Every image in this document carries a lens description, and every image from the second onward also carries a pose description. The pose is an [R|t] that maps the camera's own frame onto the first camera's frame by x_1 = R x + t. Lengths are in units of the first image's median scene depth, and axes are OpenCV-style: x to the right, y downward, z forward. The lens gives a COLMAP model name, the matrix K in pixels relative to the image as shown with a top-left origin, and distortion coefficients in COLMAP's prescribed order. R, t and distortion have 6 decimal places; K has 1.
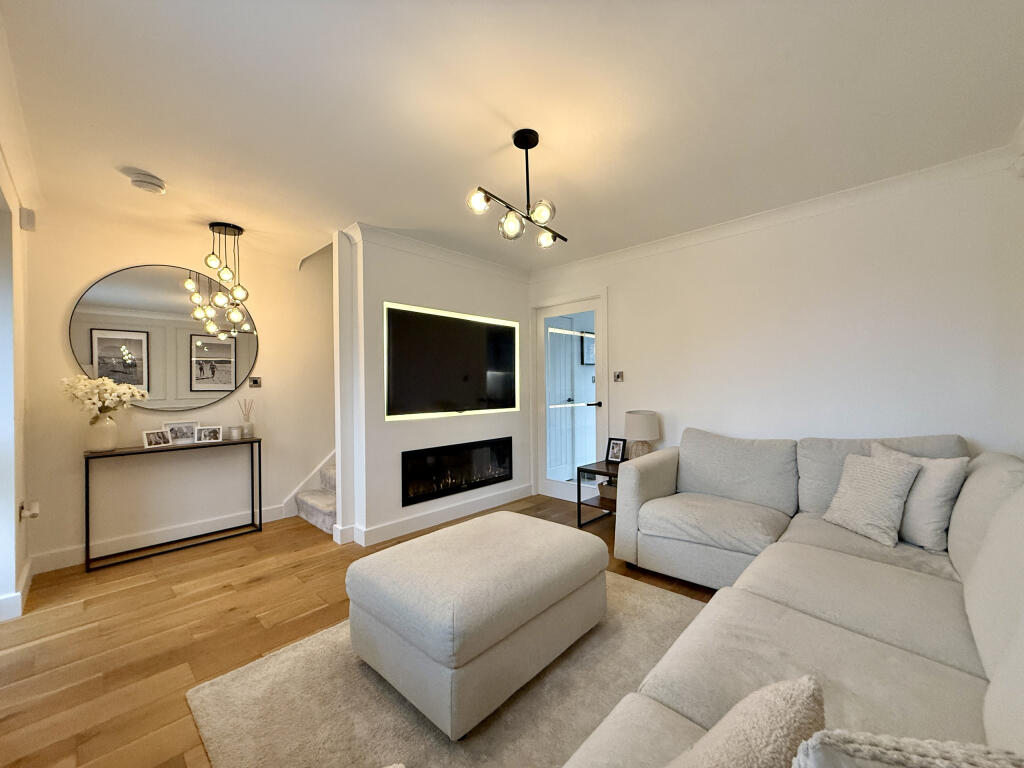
lens RADIAL K [[410.0, 0, 510.1], [0, 410.0, 384.4], [0, 0, 1]] dist [0.002506, -0.000485]
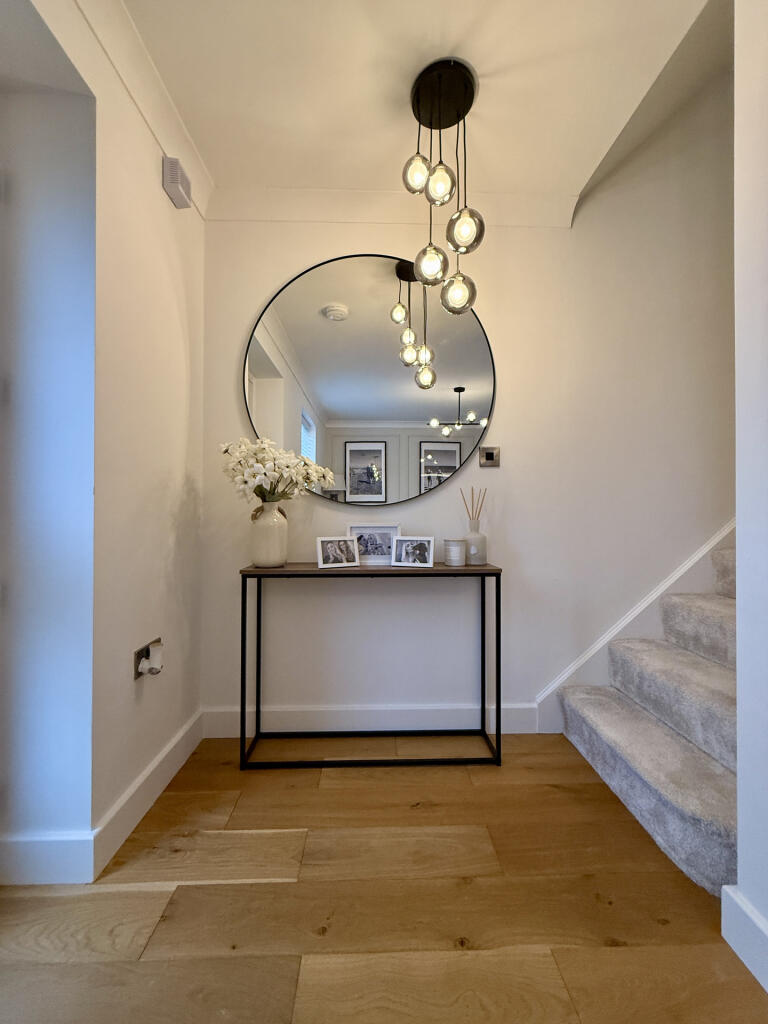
lens RADIAL K [[410.0, 0, 382.6], [0, 410.0, 510.3], [0, 0, 1]] dist [0.002506, -0.000485]
pose [[0.712524, 0.010677, -0.701567, -0.391484], [-0.009178, 0.999940, 0.005897, 0.066023], [0.701588, 0.002237, 0.712579, 0.594805]]
